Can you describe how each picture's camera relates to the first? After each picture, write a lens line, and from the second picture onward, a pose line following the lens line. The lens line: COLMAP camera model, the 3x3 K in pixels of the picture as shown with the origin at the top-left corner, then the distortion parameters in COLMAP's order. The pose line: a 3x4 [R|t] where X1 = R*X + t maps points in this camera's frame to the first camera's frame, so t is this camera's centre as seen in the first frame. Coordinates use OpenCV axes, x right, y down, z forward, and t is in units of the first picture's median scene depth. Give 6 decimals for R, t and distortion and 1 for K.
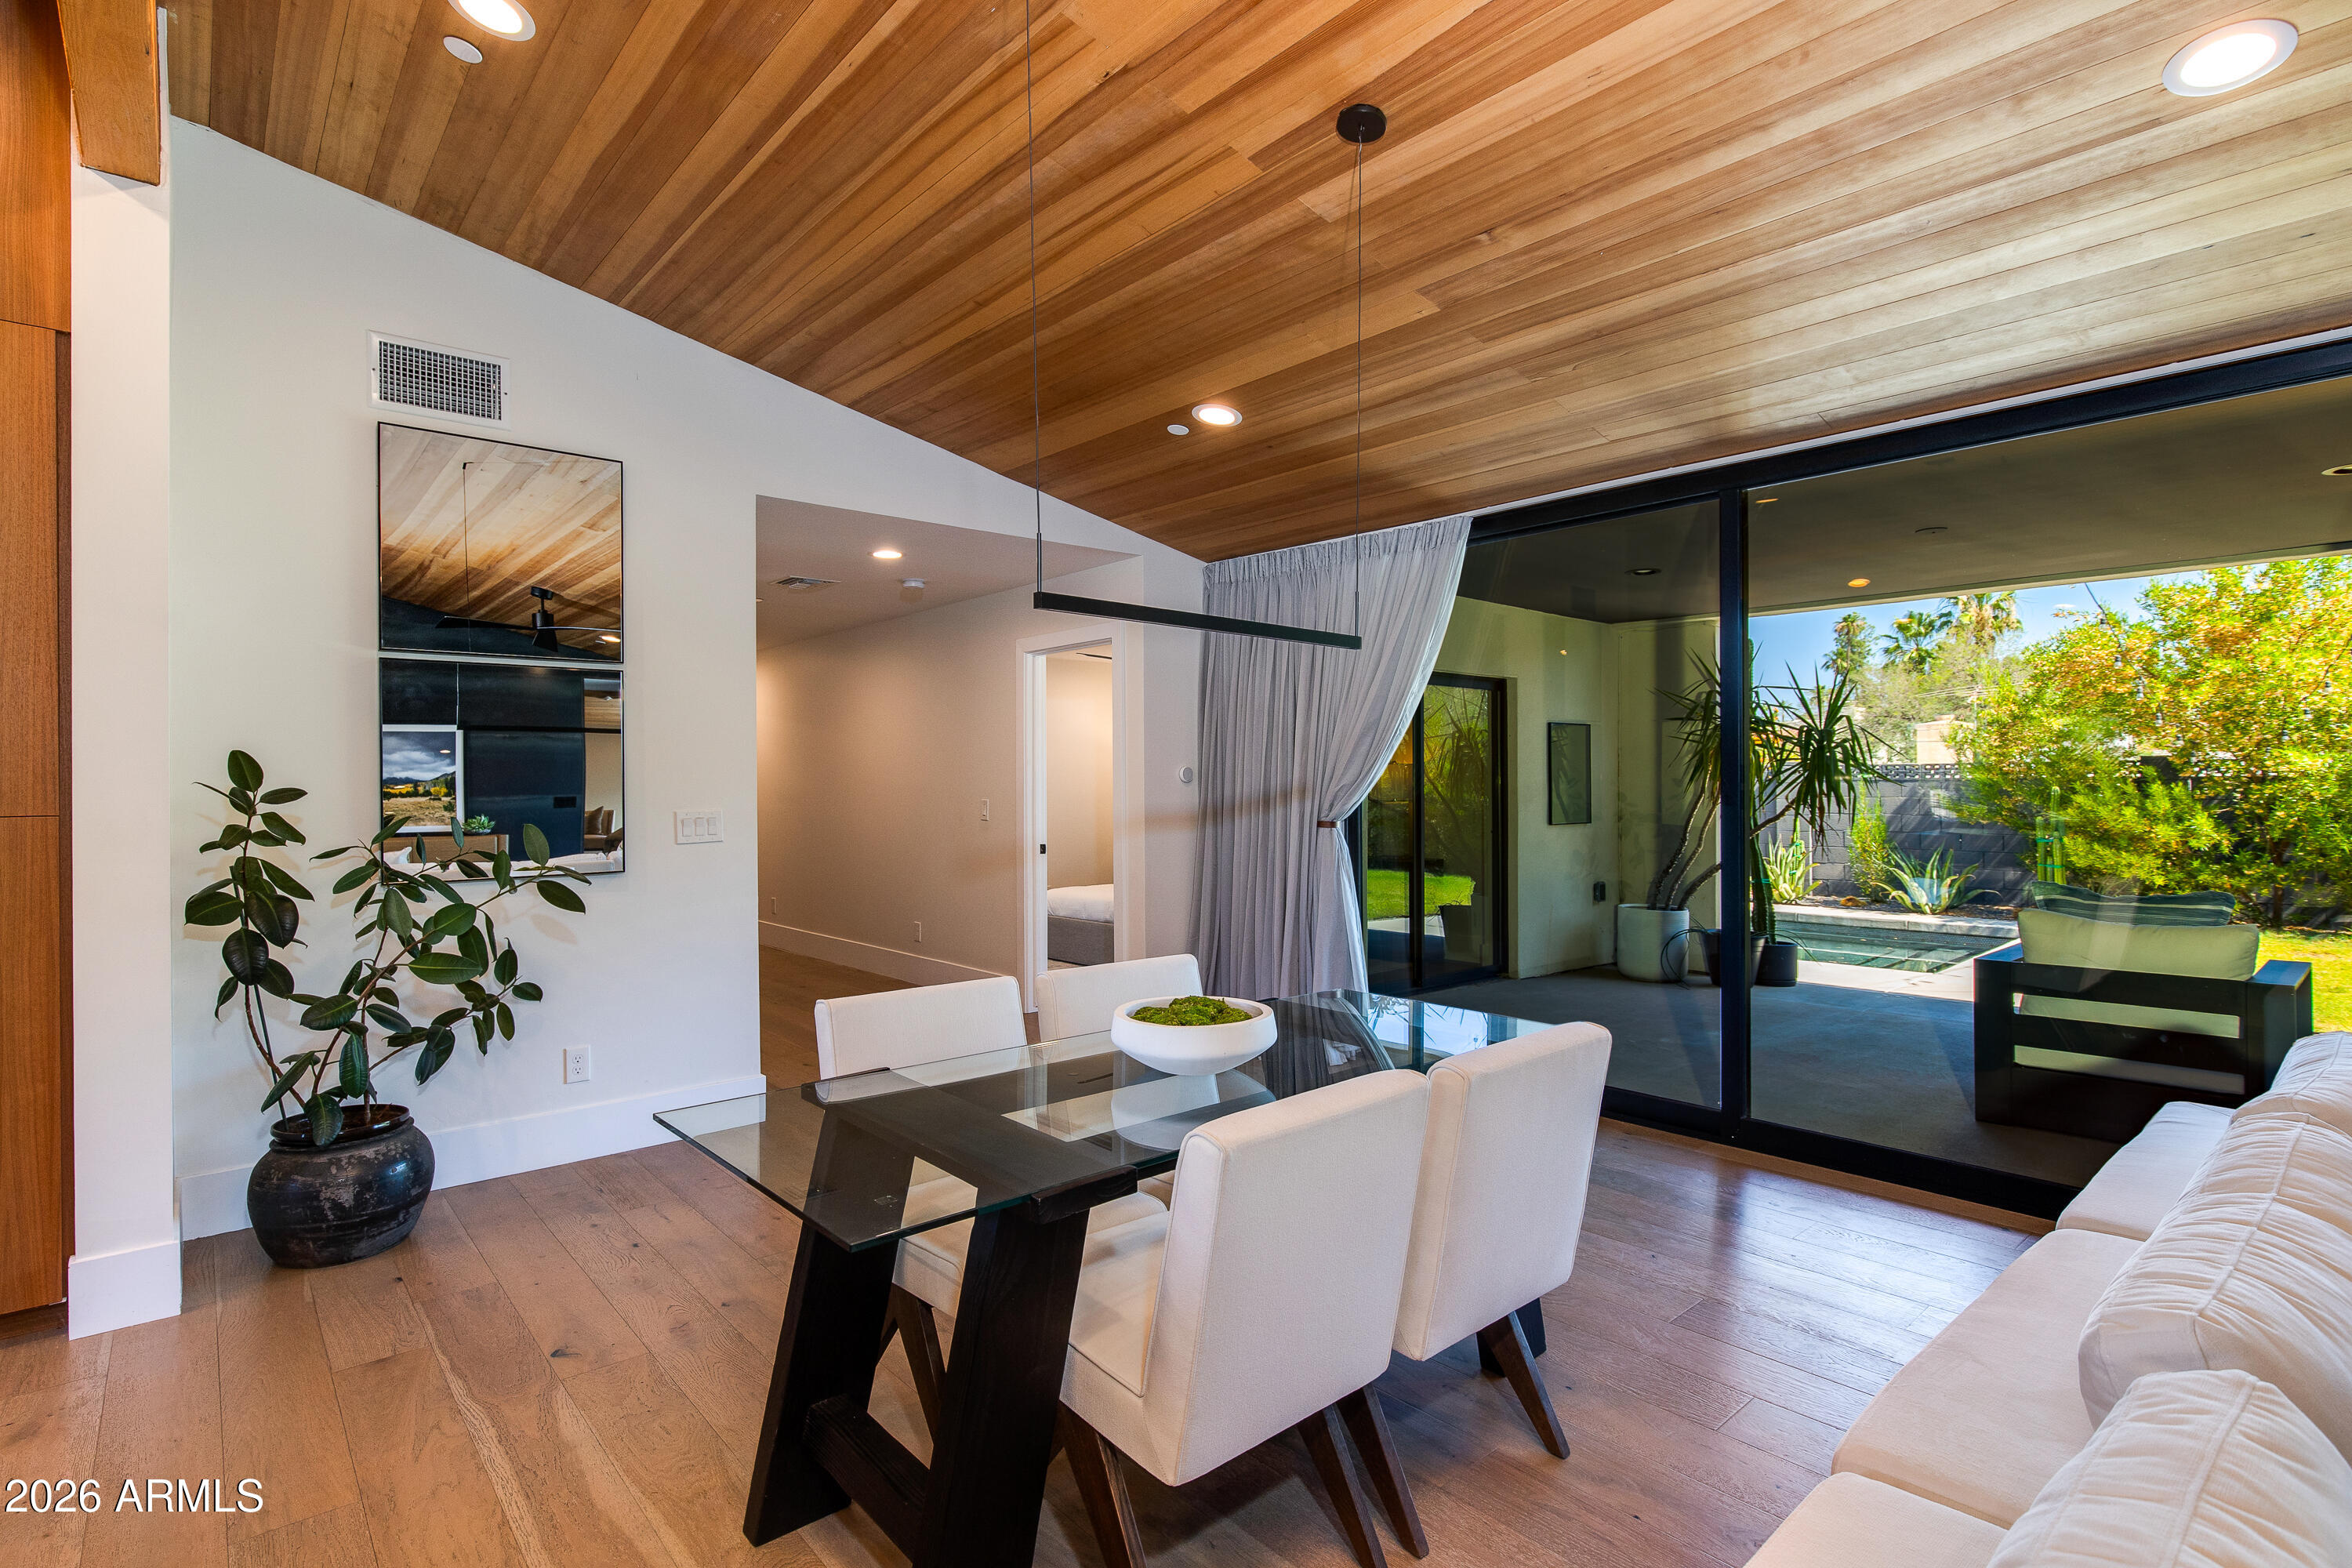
lens RADIAL K [[1148.3, 0, 1179.3], [0, 1148.3, 788.7], [0, 0, 1]] dist [0.000136, 0.000009]
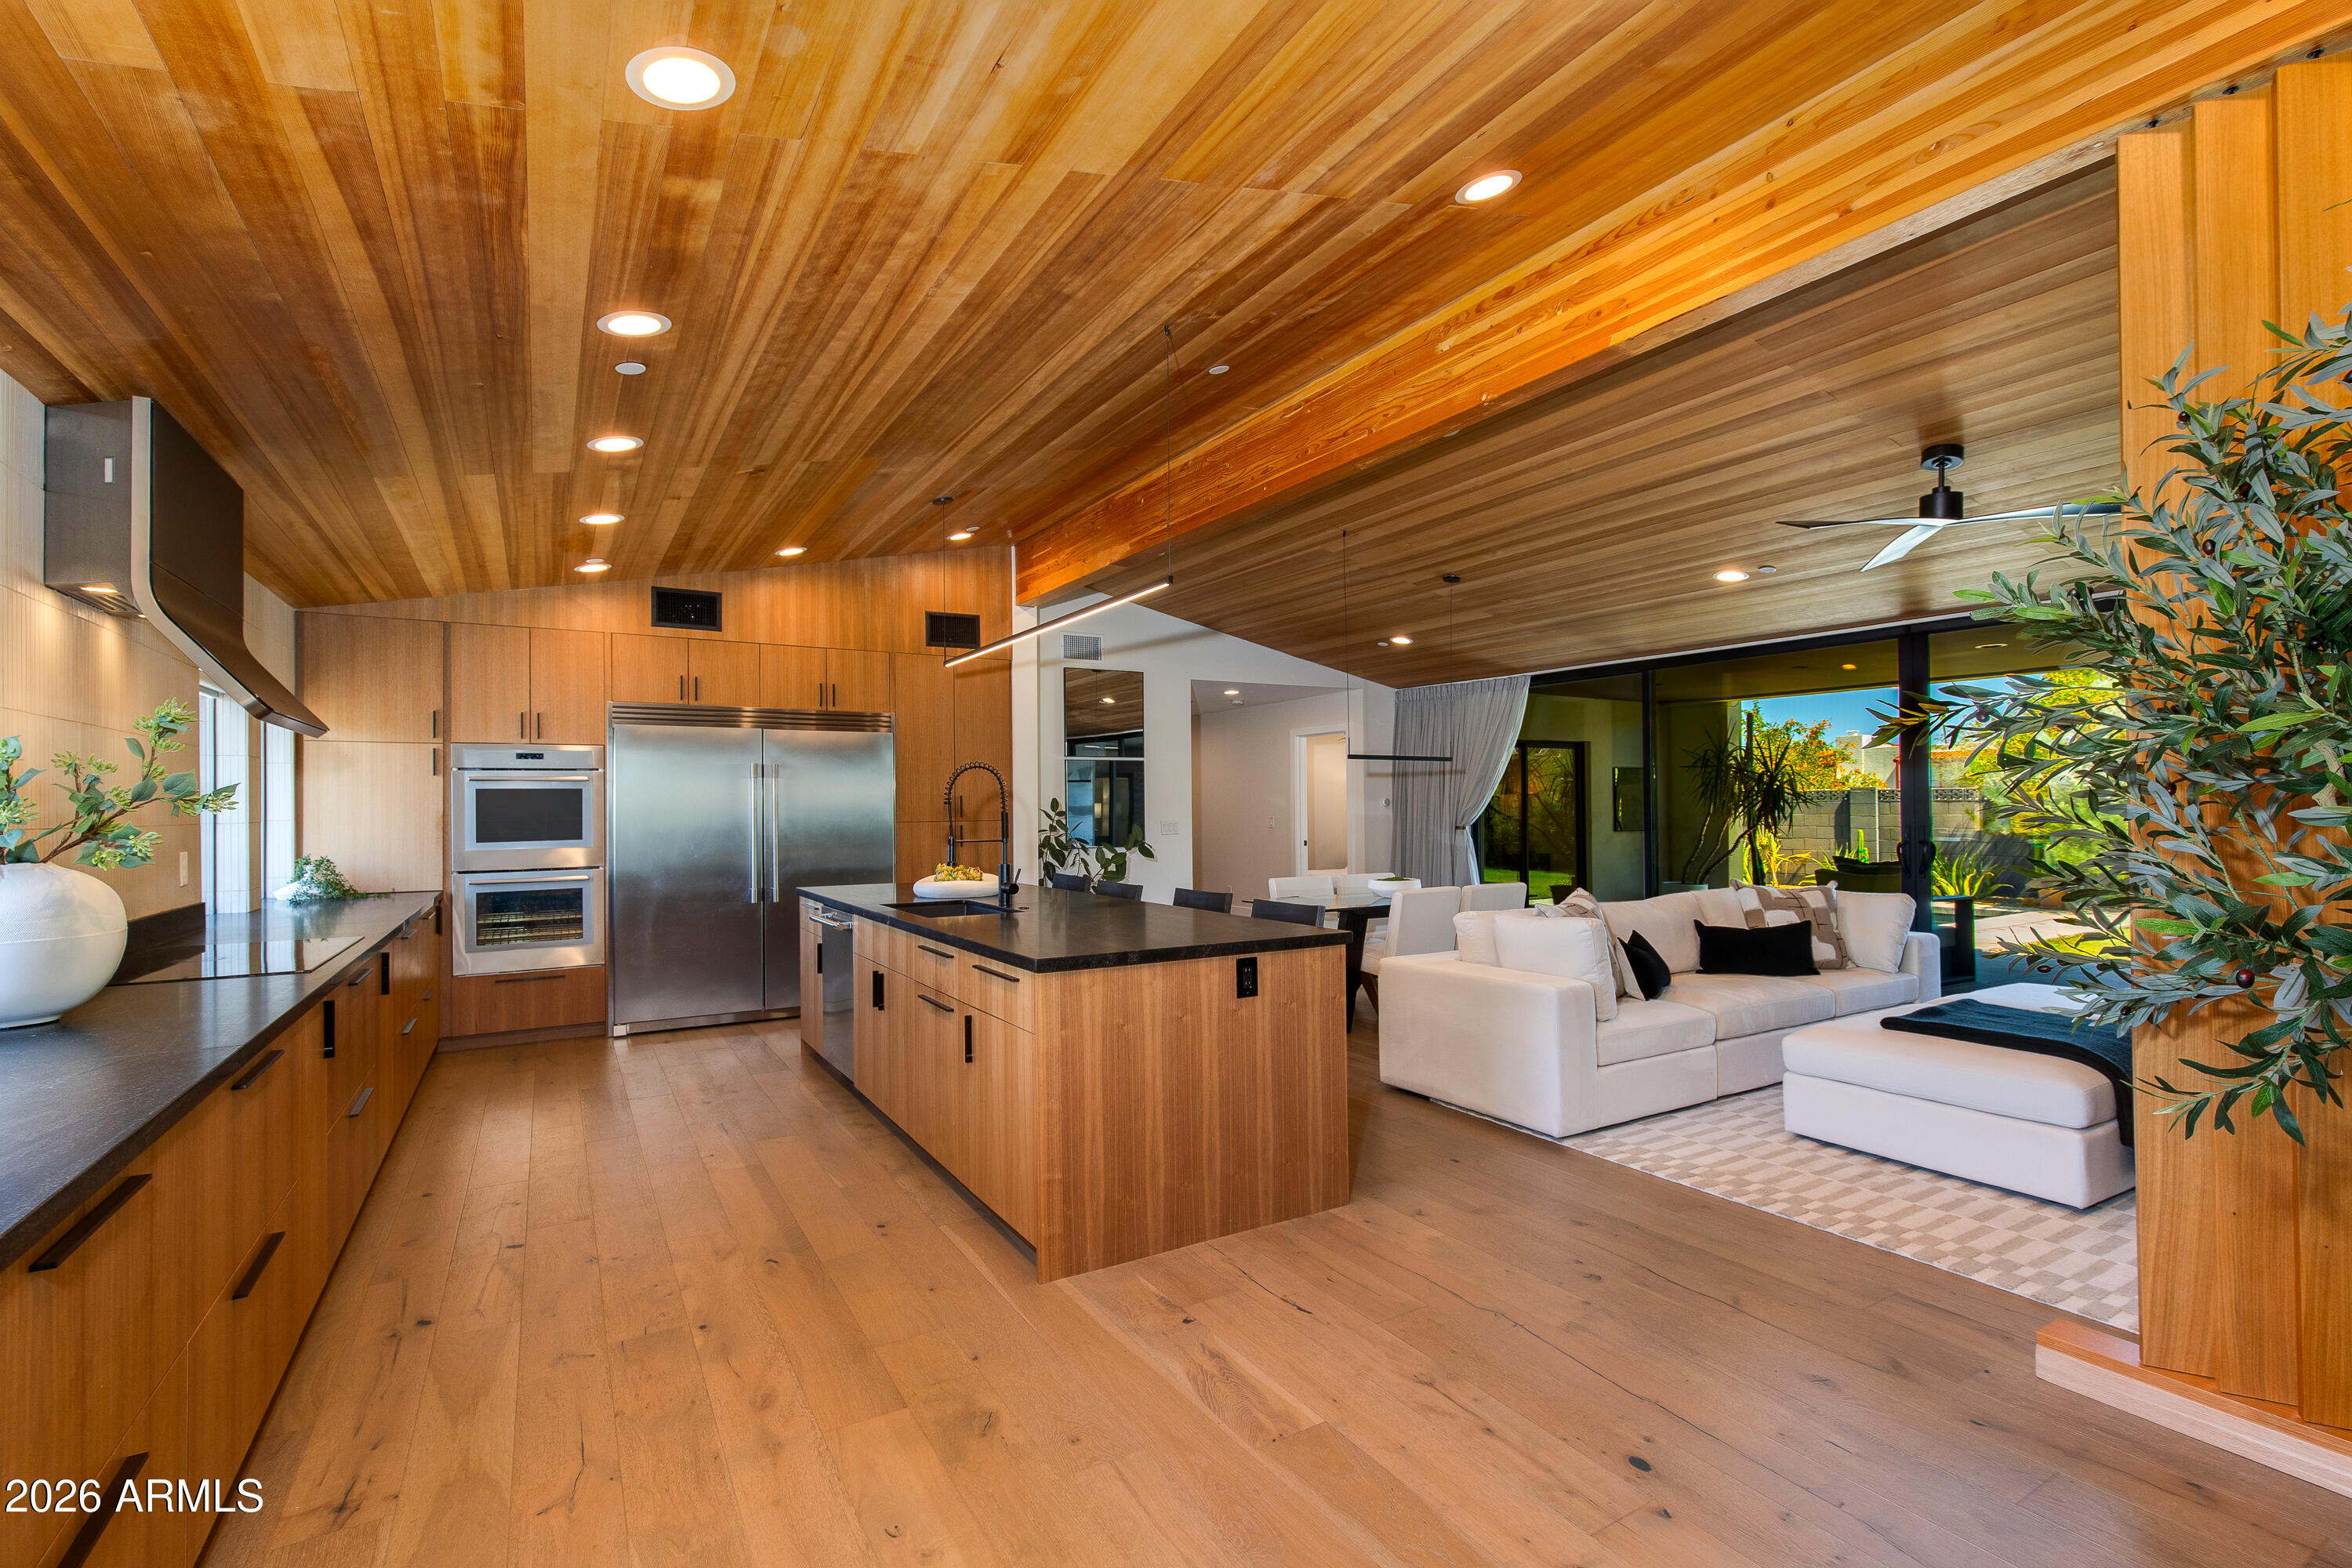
lens RADIAL K [[1072.0, 0, 1172.2], [0, 1072.0, 801.8], [0, 0, 1]] dist [0.000346, -0.000347]
pose [[0.982684, -0.004011, -0.185245, -0.018576], [0.002695, 0.999969, -0.007357, -0.001272], [0.185269, 0.006731, 0.982665, -0.993234]]
